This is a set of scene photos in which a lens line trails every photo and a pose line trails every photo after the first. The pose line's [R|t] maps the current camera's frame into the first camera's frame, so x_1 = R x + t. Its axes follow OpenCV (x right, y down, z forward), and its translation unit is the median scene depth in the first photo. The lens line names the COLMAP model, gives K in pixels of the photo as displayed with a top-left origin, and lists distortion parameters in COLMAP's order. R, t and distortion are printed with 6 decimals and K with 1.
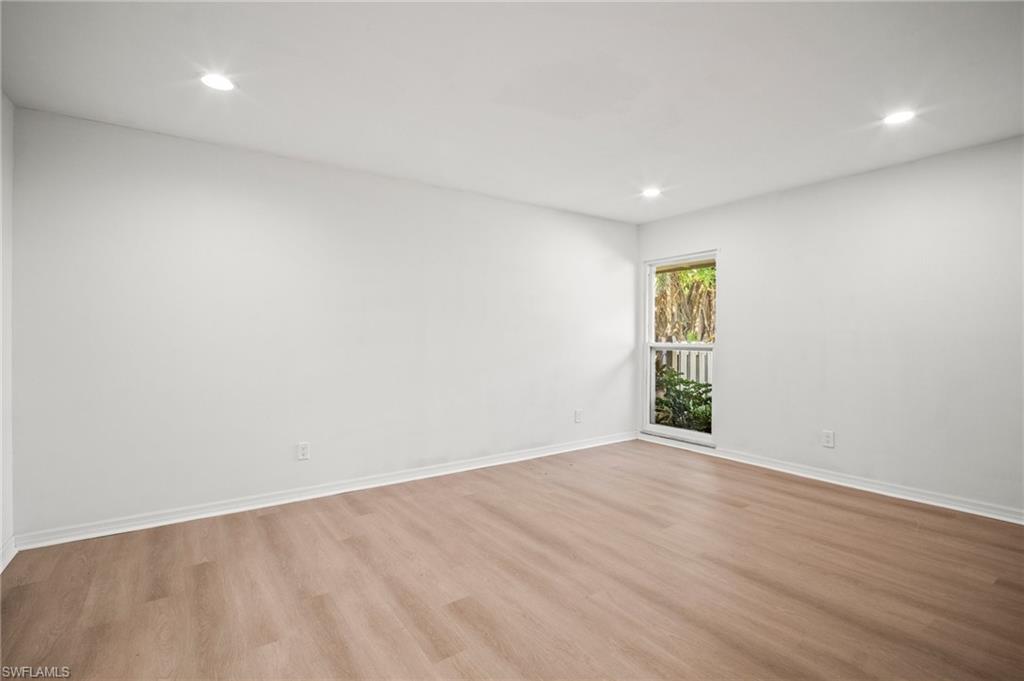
lens RADIAL K [[478.7, 0, 506.9], [0, 478.7, 342.7], [0, 0, 1]] dist [0.001768, -0.005618]
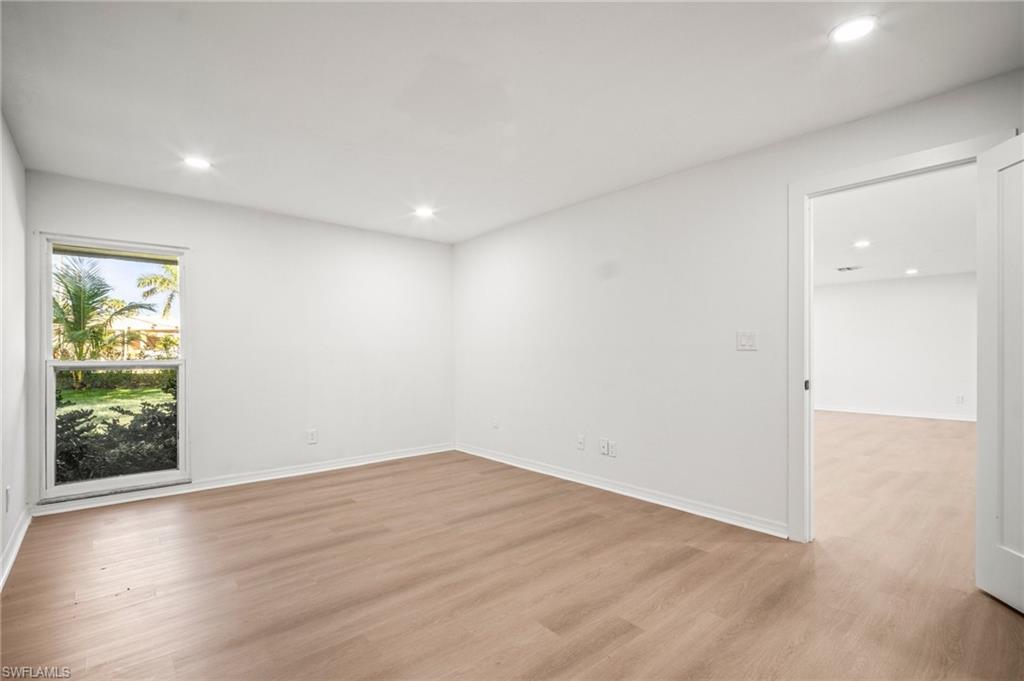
lens RADIAL K [[476.2, 0, 510.0], [0, 476.2, 354.4], [0, 0, 1]] dist [-0.000208, -0.000301]
pose [[-0.114832, -0.000036, 0.993385, -0.815801], [0.013581, 0.999906, 0.001607, 0.002575], [-0.993292, 0.013676, -0.114821, 0.942886]]
